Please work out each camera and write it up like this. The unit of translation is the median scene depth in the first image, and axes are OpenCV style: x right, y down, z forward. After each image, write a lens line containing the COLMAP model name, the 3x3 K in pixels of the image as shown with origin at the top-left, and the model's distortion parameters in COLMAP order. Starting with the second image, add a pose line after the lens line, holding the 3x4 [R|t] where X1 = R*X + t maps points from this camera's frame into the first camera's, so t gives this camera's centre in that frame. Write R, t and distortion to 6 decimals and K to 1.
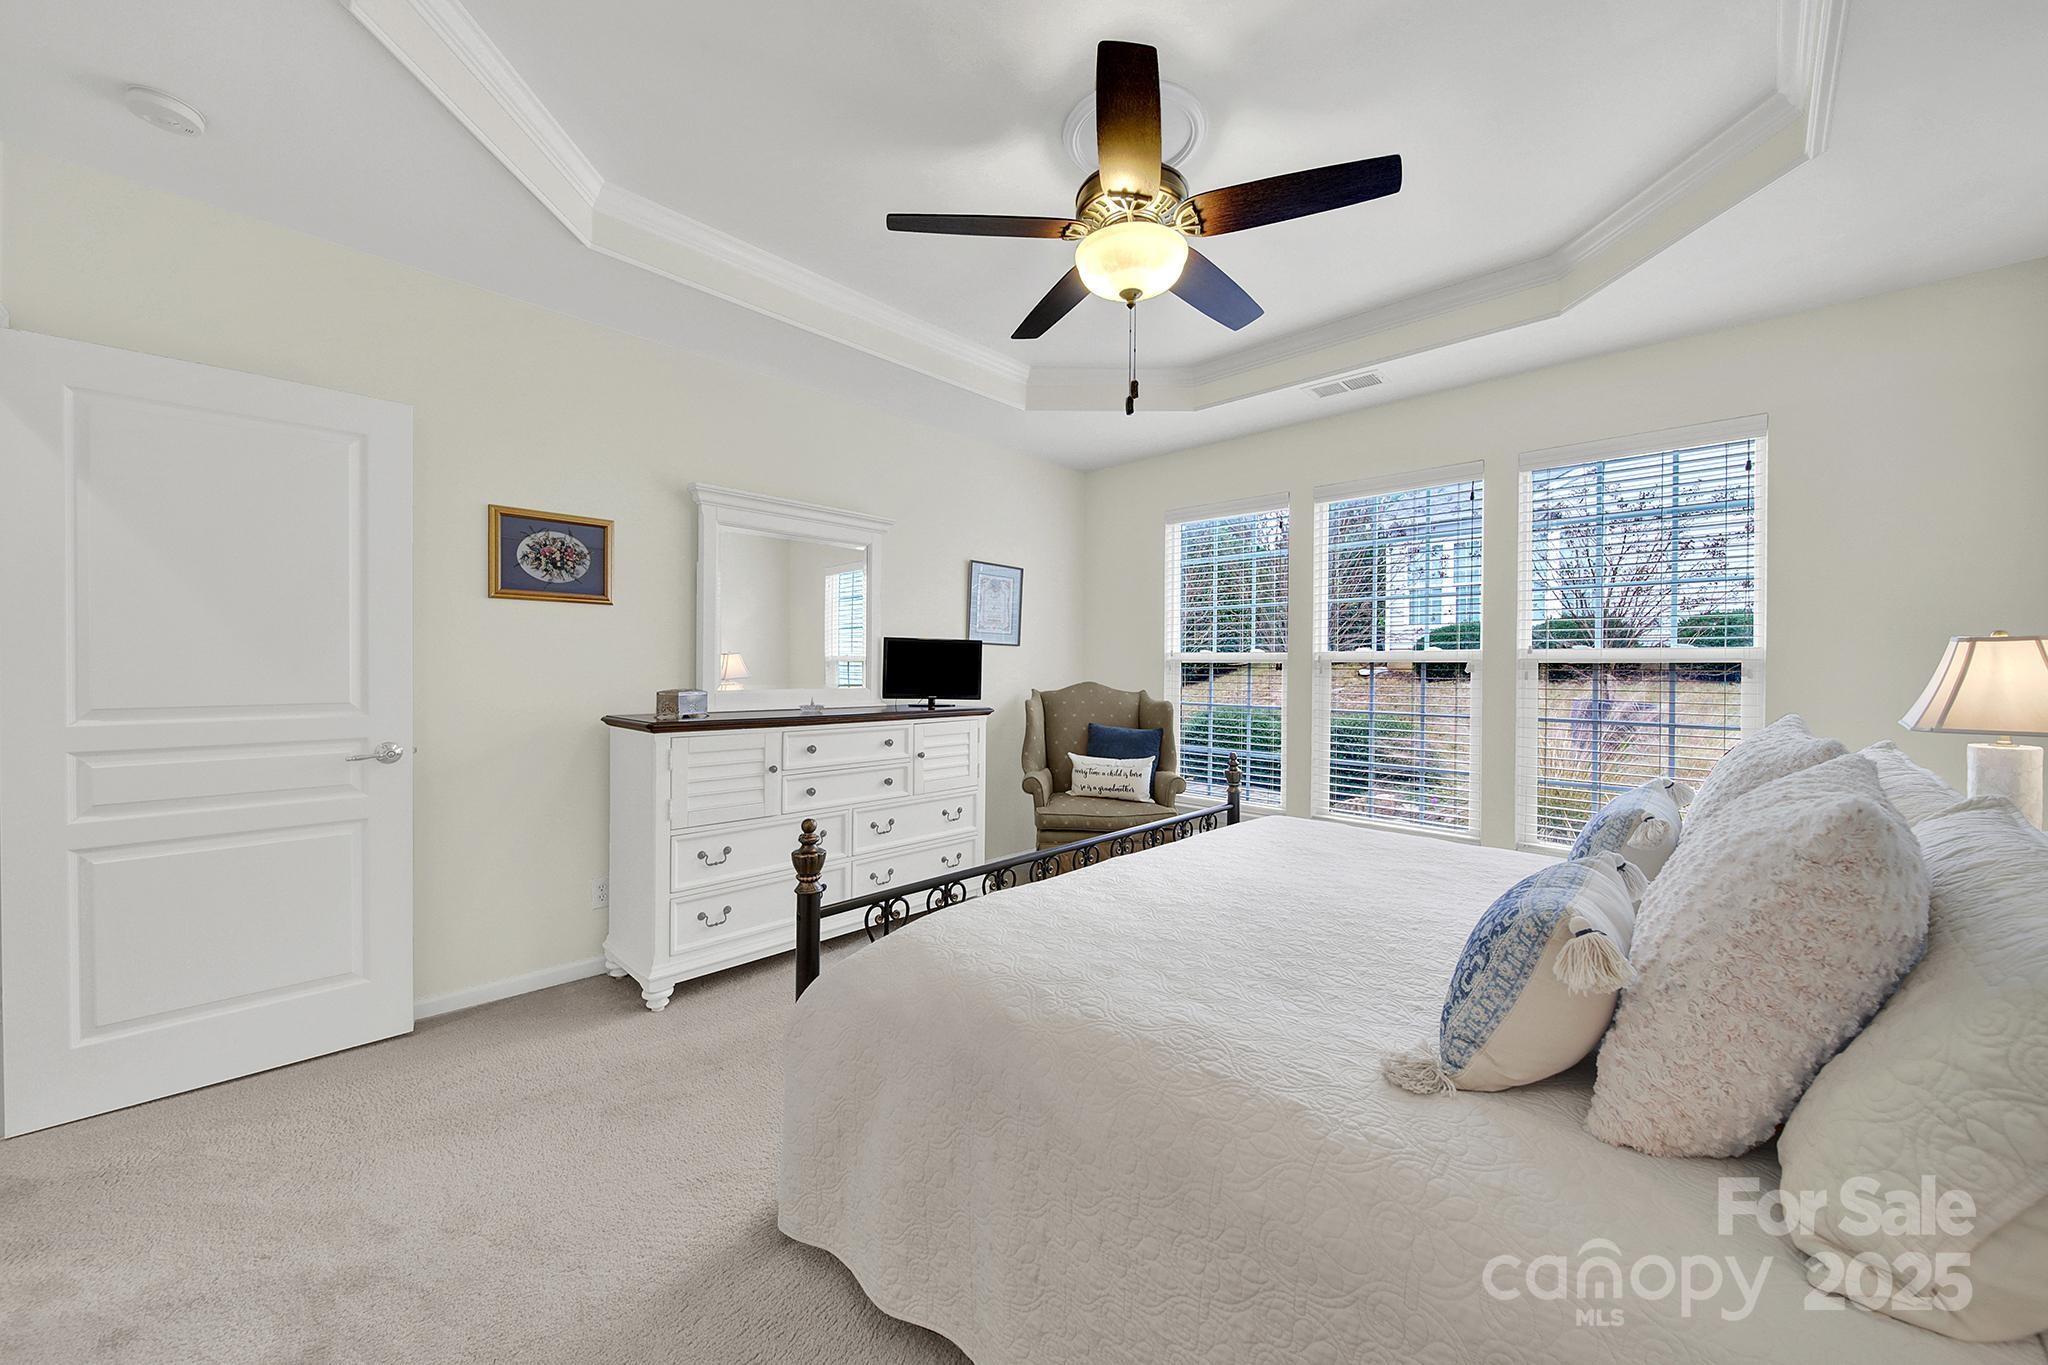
lens RADIAL K [[763.5, 0, 1023.7], [0, 763.5, 679.0], [0, 0, 1]] dist [-0.001756, -0.000273]
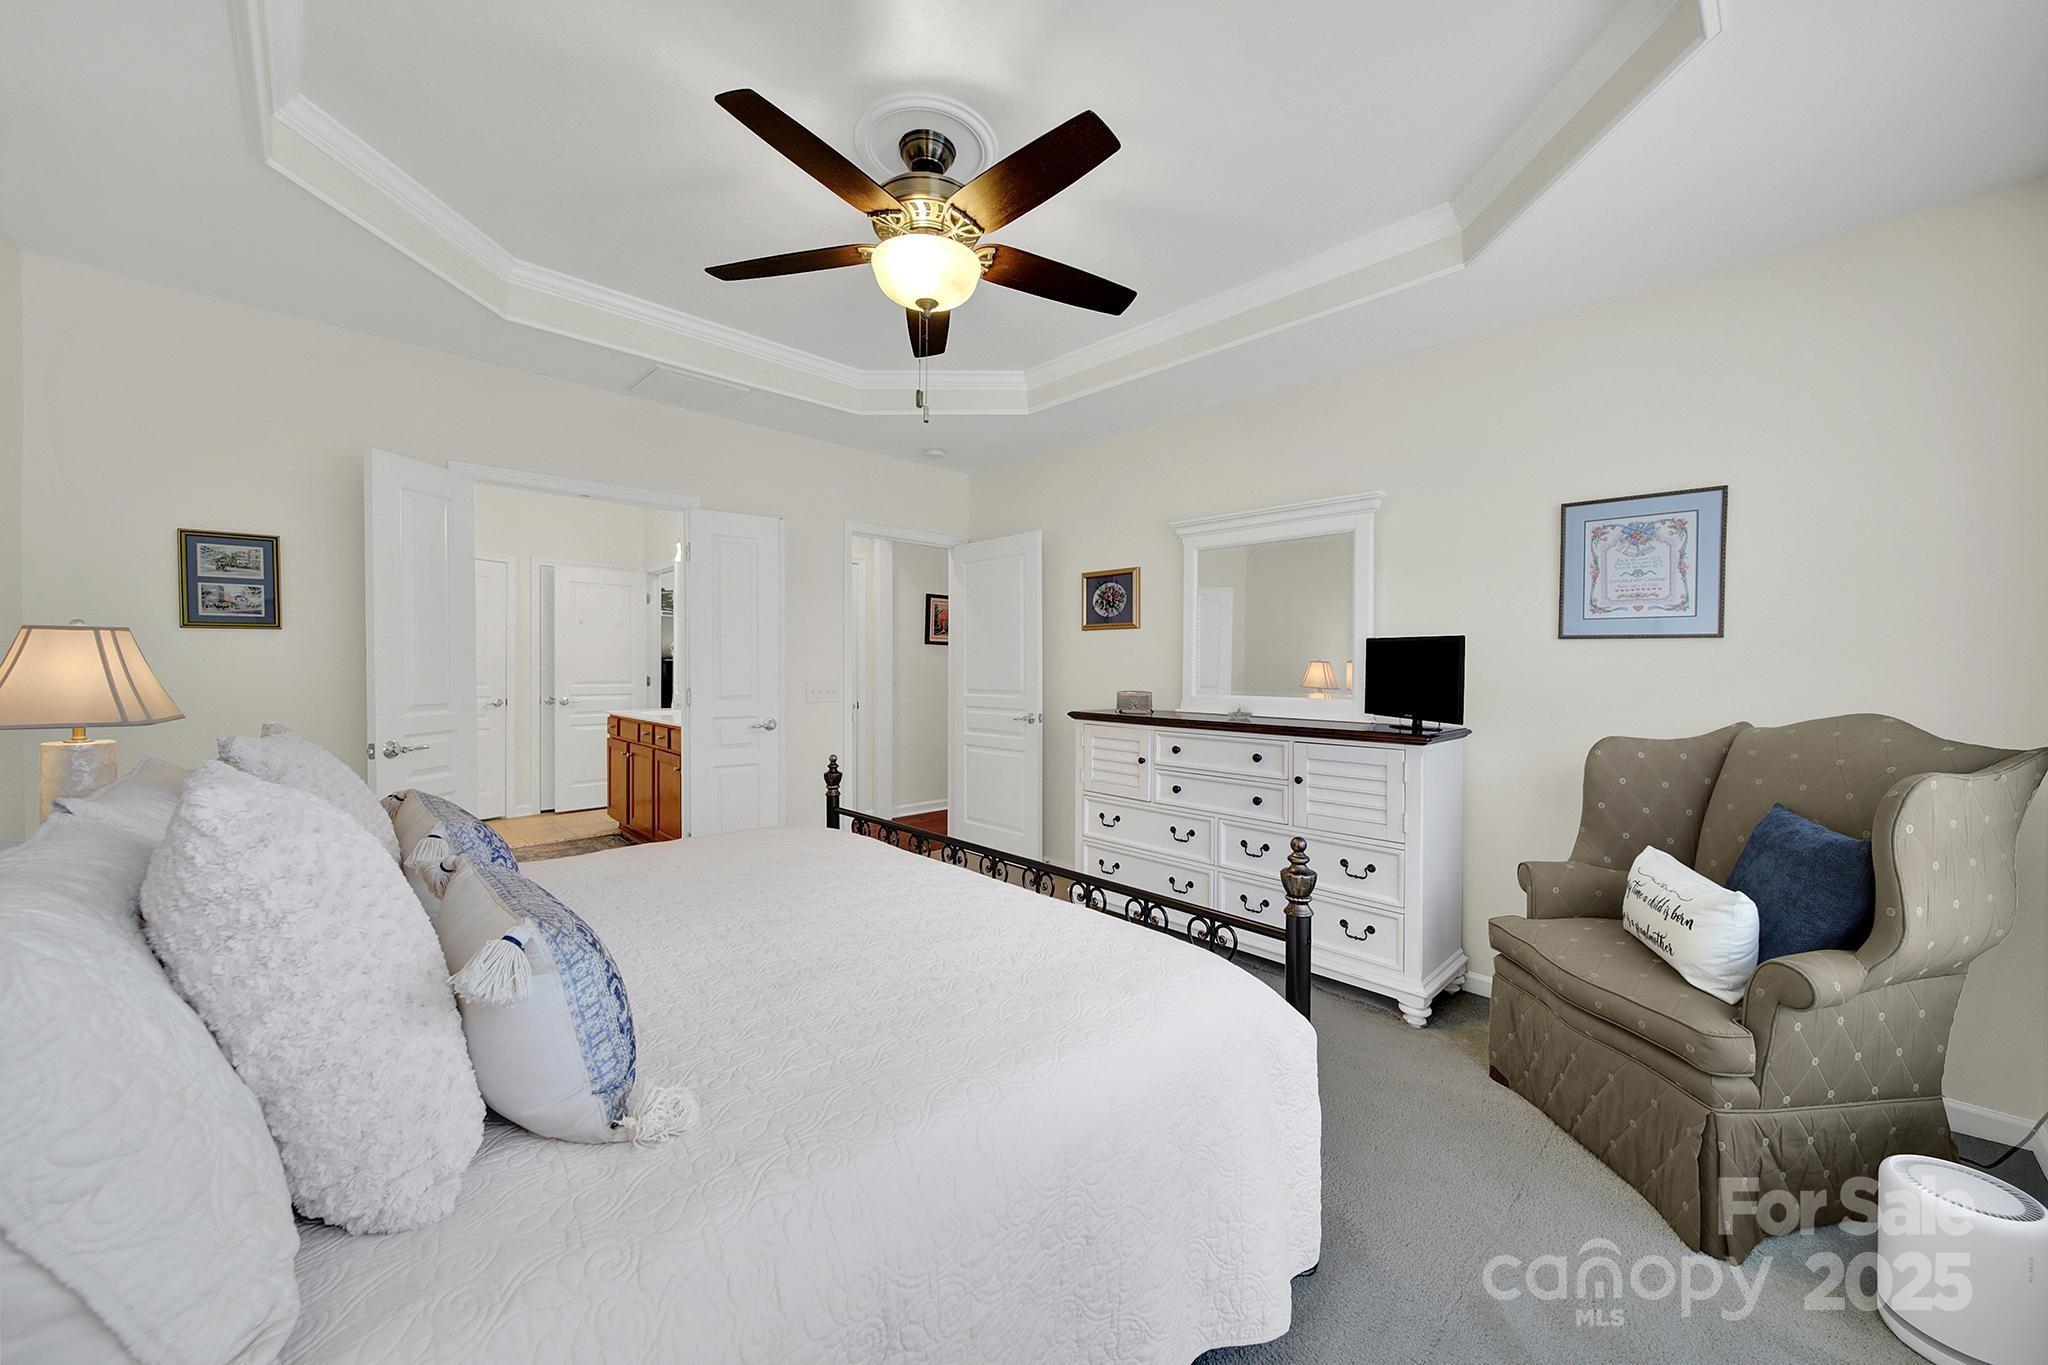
lens RADIAL K [[763.5, 0, 1024.8], [0, 763.5, 670.0], [0, 0, 1]] dist [-0.001756, -0.000273]
pose [[-0.055357, -0.005200, -0.998453, 0.832850], [-0.025383, 0.999671, -0.003799, -0.011296], [0.998144, 0.025134, -0.055470, 0.864563]]
